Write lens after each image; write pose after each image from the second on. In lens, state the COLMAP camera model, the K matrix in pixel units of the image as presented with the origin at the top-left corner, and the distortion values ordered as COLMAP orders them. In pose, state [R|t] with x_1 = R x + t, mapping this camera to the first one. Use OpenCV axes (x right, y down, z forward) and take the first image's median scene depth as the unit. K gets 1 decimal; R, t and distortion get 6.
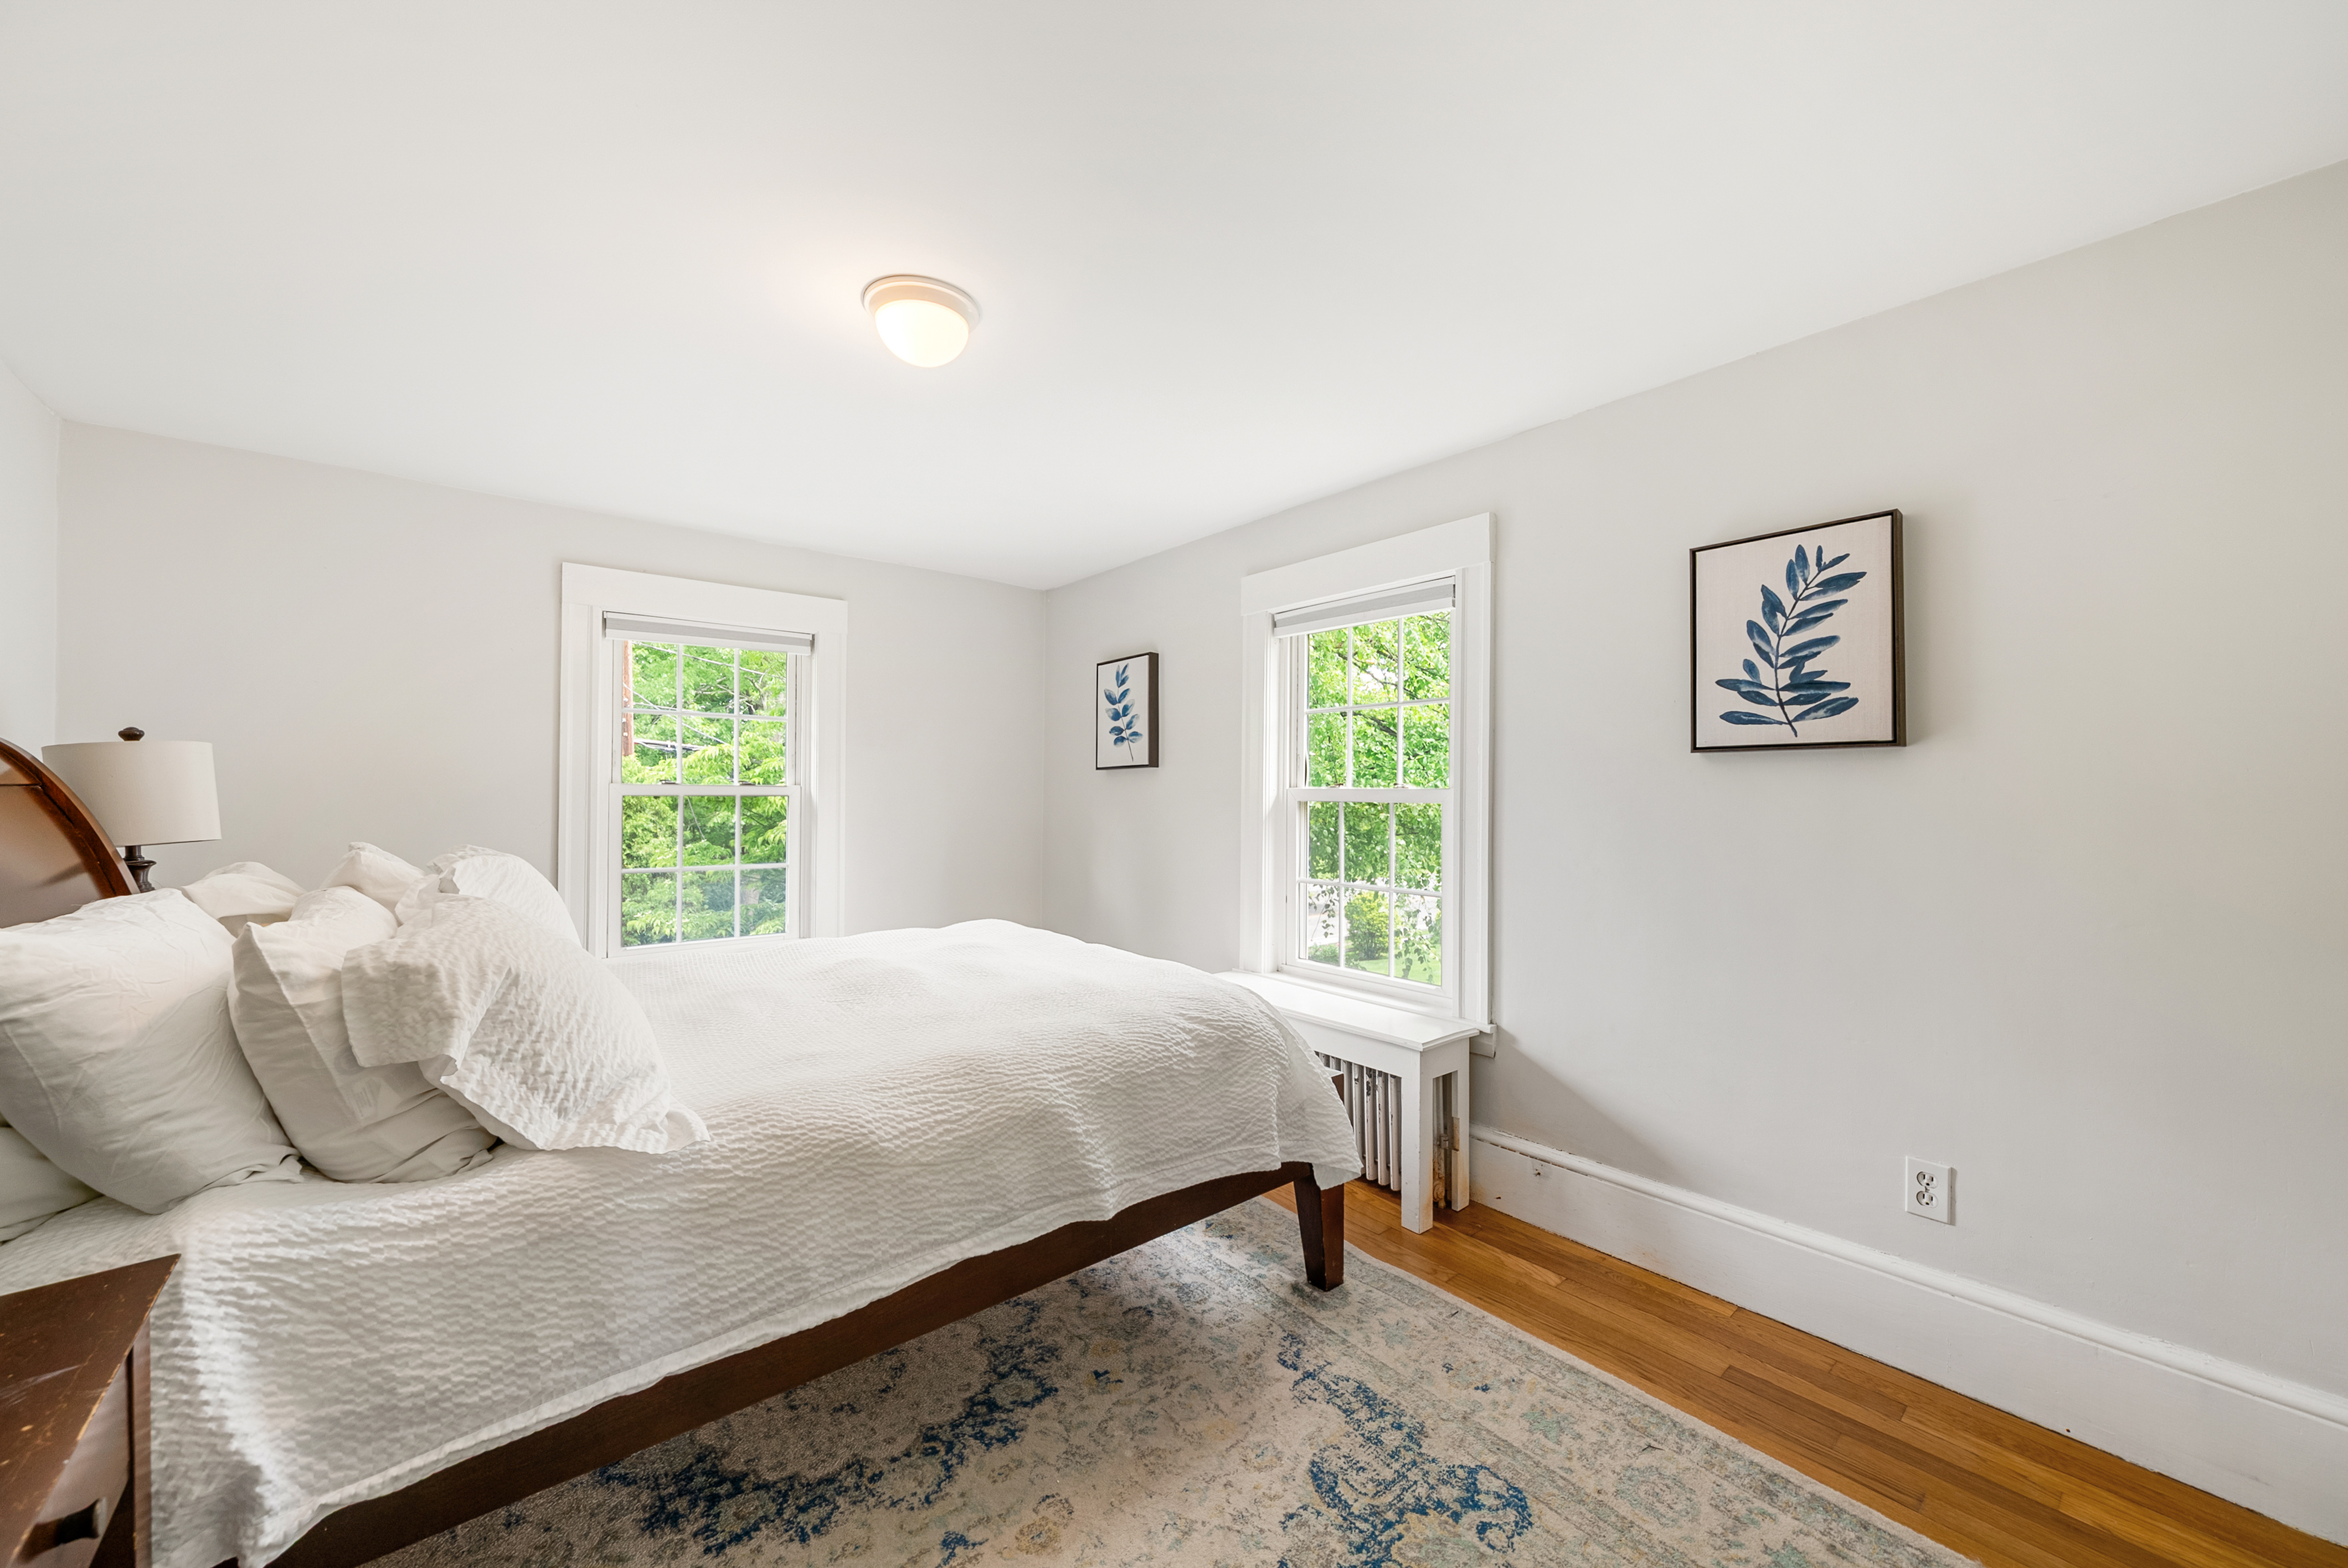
lens RADIAL K [[874.7, 0, 1180.8], [0, 874.7, 789.9], [0, 0, 1]] dist [-0.001315, -0.000018]
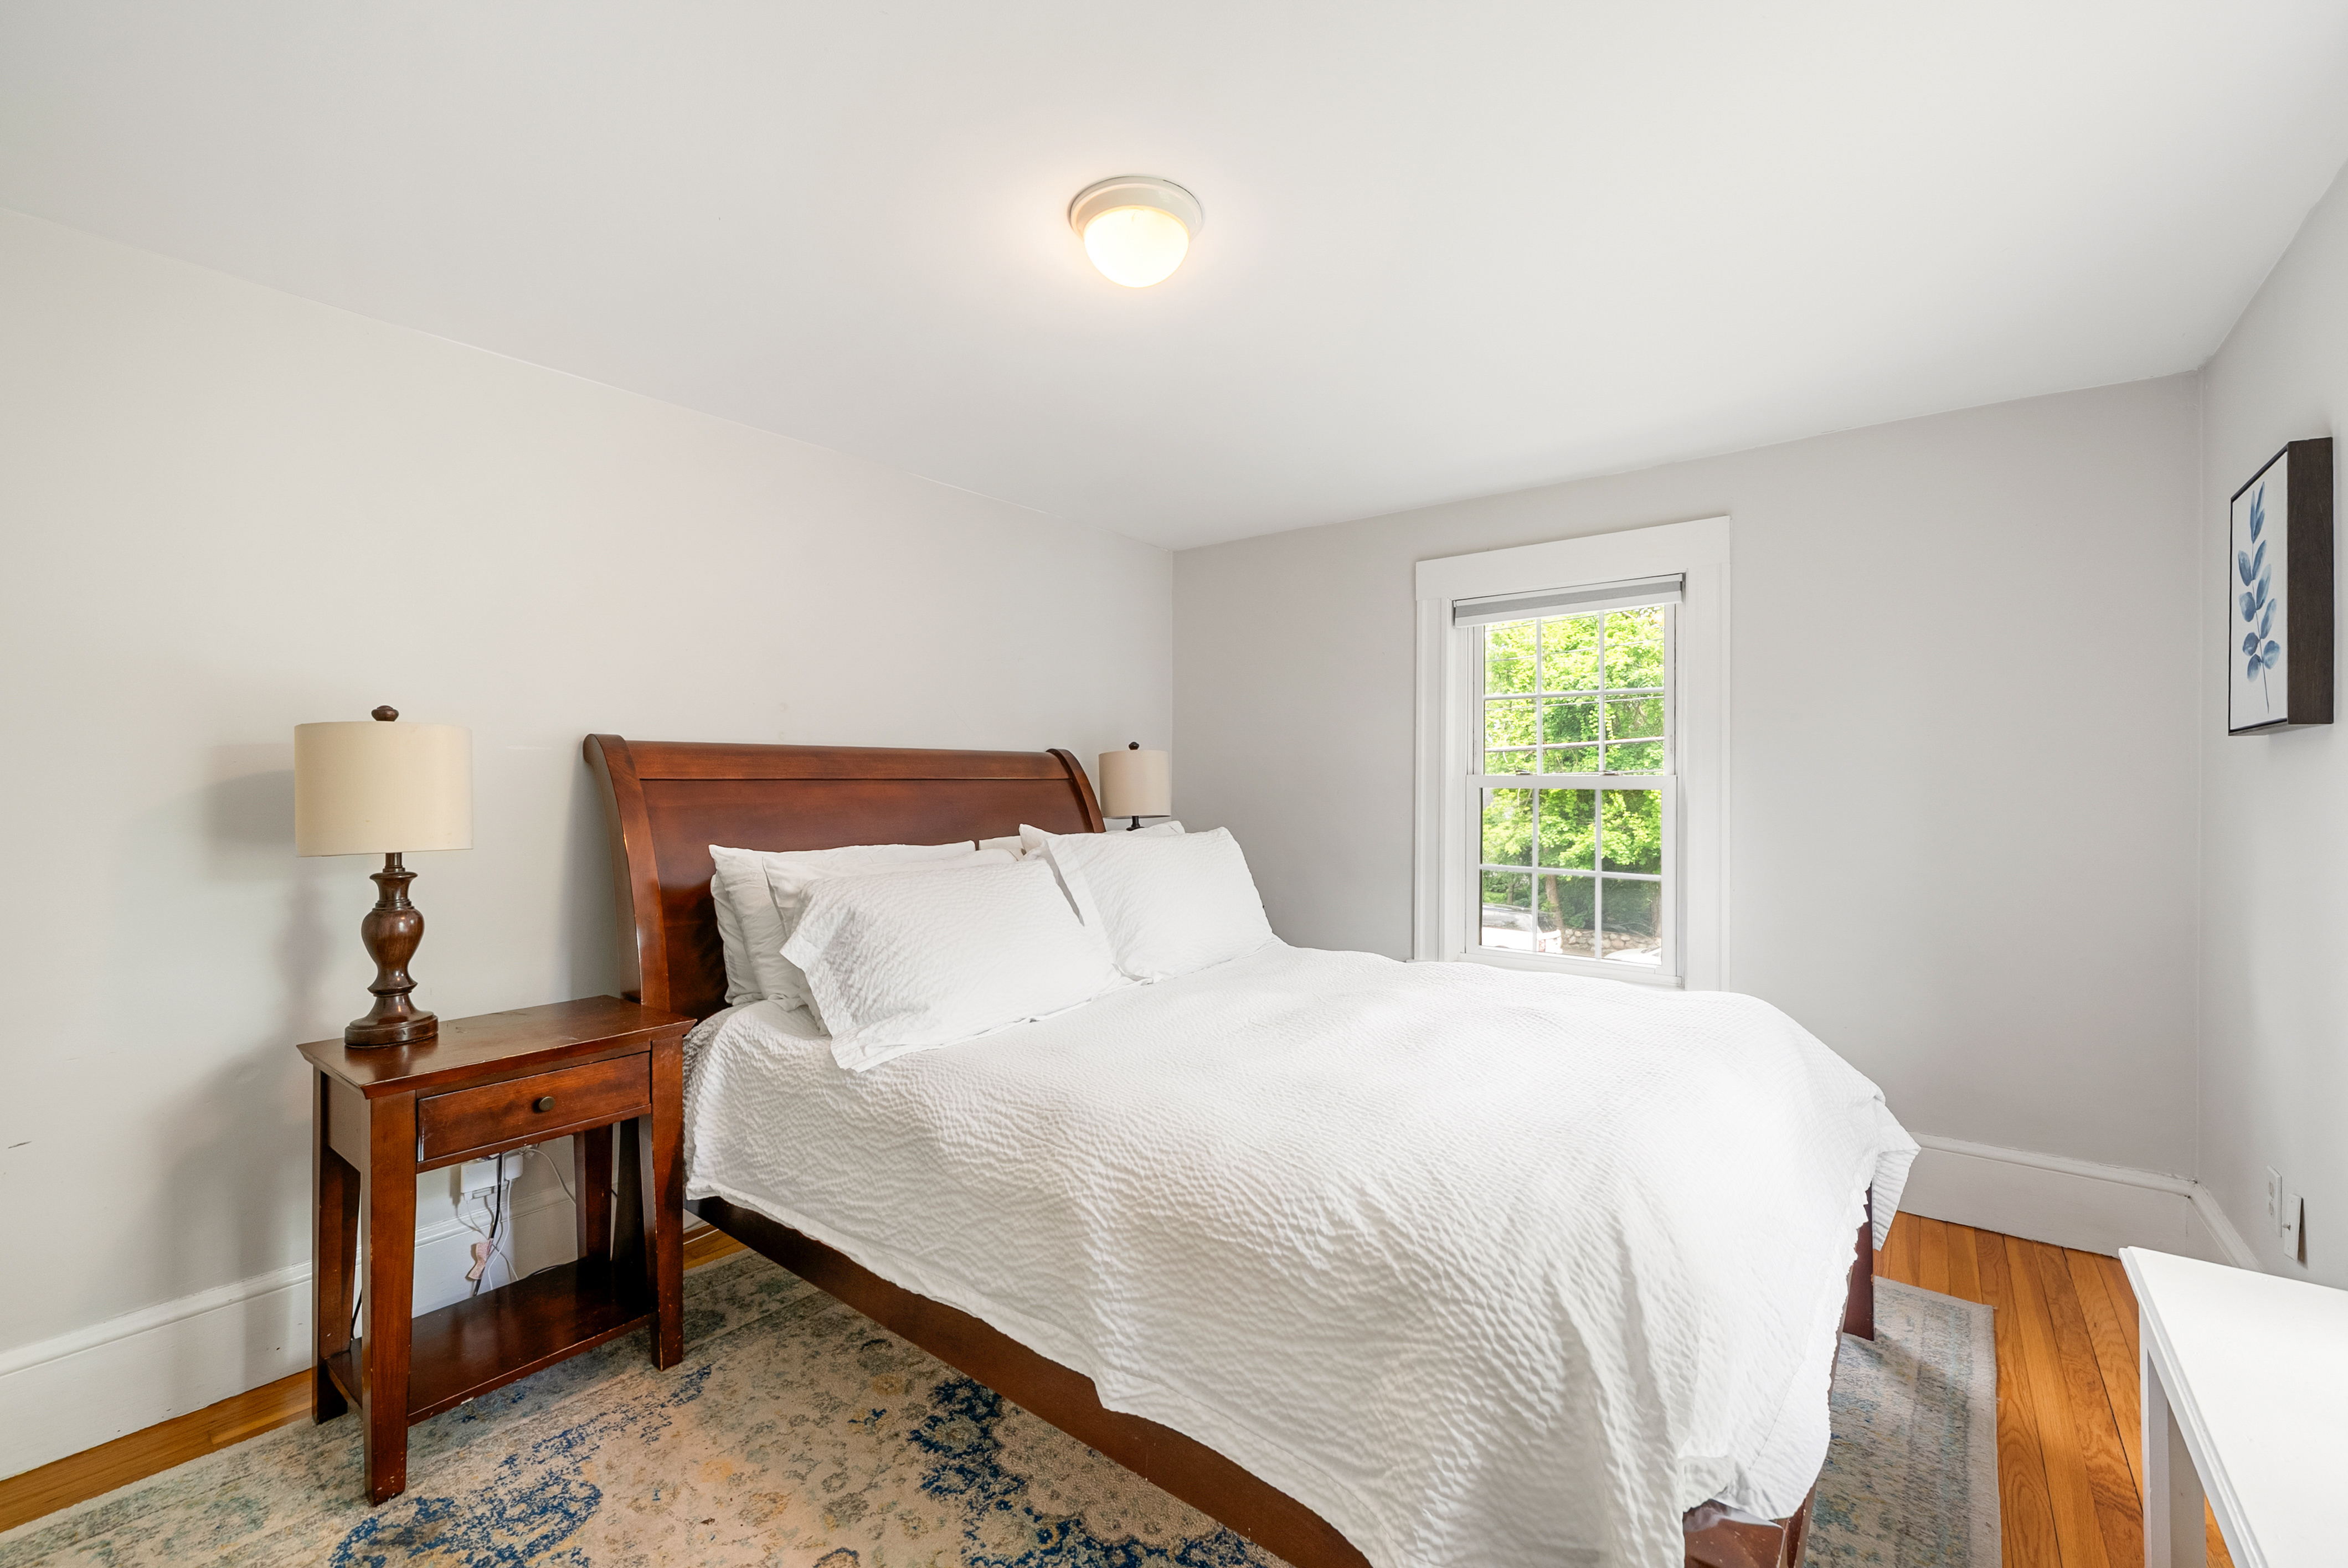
lens RADIAL K [[967.7, 0, 1166.2], [0, 967.7, 772.8], [0, 0, 1]] dist [0.002996, 0.000000]
pose [[0.206928, -0.008467, -0.978319, 0.717271], [0.001696, 0.999964, -0.008295, -0.002197], [0.978355, 0.000057, 0.206935, 0.942123]]
